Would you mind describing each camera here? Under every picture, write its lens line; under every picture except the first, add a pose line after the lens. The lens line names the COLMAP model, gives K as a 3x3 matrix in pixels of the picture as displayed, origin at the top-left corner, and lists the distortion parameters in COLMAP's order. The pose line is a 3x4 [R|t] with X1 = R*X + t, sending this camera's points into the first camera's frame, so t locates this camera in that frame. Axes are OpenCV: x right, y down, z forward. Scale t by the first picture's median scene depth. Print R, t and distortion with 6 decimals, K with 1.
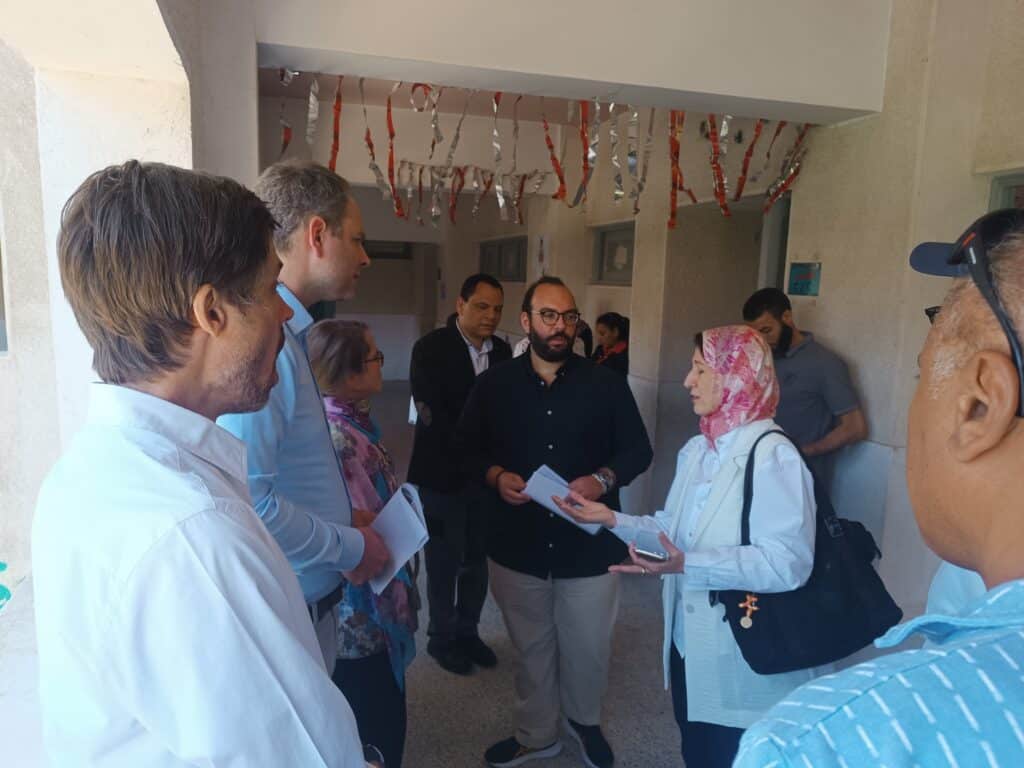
lens RADIAL K [[776.5, 0, 512.0], [0, 776.5, 384.0], [0, 0, 1]] dist [0.000631, 0.038935]
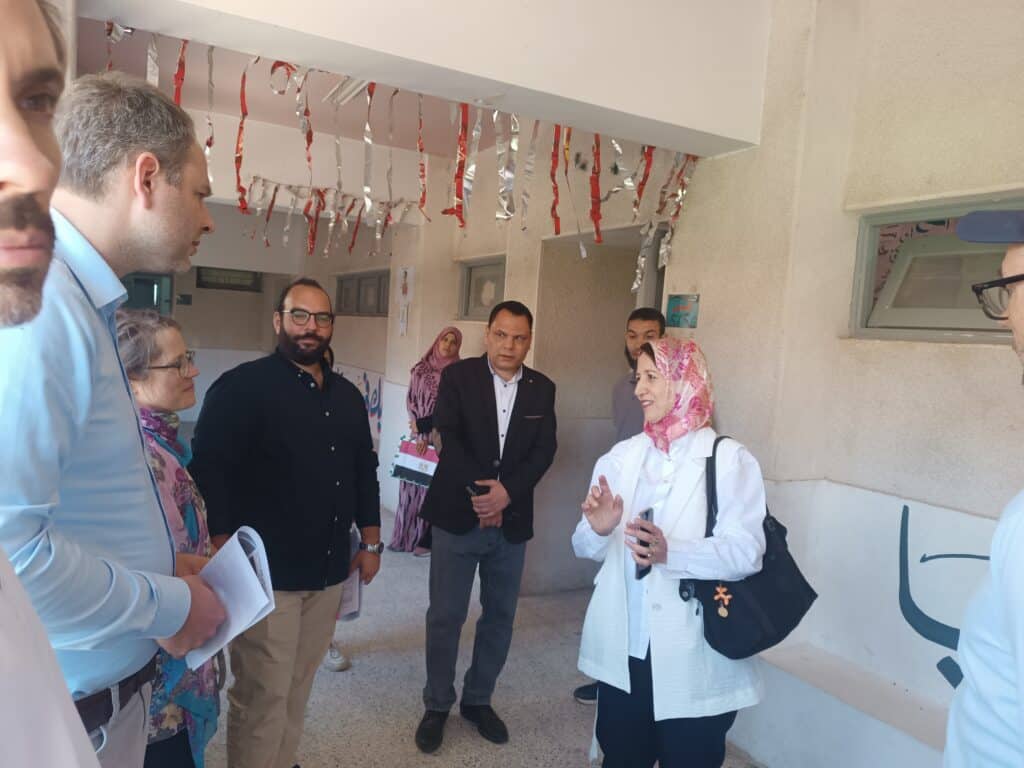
lens RADIAL K [[770.7, 0, 505.9], [0, 770.7, 381.9], [0, 0, 1]] dist [0.037048, 0.000184]
pose [[0.983085, 0.026535, 0.181216, -0.019791], [-0.015582, 0.997979, -0.061602, 0.022186], [-0.182485, 0.057737, 0.981512, 0.116066]]
